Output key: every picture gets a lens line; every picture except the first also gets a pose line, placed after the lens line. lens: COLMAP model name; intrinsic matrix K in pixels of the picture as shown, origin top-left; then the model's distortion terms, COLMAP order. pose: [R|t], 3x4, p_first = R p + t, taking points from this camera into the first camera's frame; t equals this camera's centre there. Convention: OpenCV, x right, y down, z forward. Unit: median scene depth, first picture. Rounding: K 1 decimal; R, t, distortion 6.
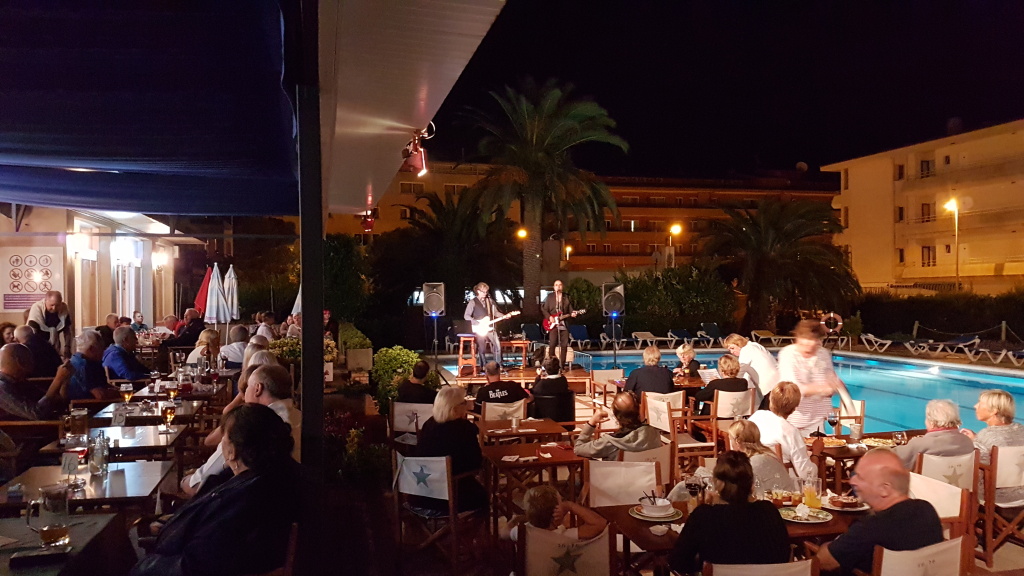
lens RADIAL K [[789.7, 0, 506.2], [0, 789.7, 292.6], [0, 0, 1]] dist [0.084418, -0.004344]
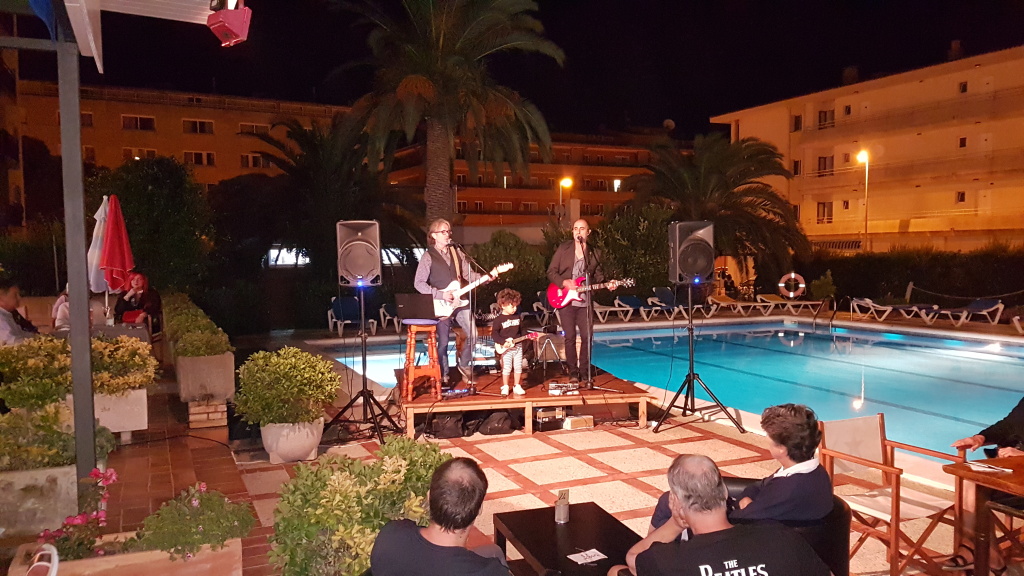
lens RADIAL K [[789.7, 0, 506.2], [0, 789.7, 292.6], [0, 0, 1]] dist [0.084418, -0.004344]
pose [[0.981394, -0.012003, 0.191629, -0.043034], [0.002918, 0.998861, 0.047618, 0.004433], [-0.191983, -0.046173, 0.980312, 0.213640]]
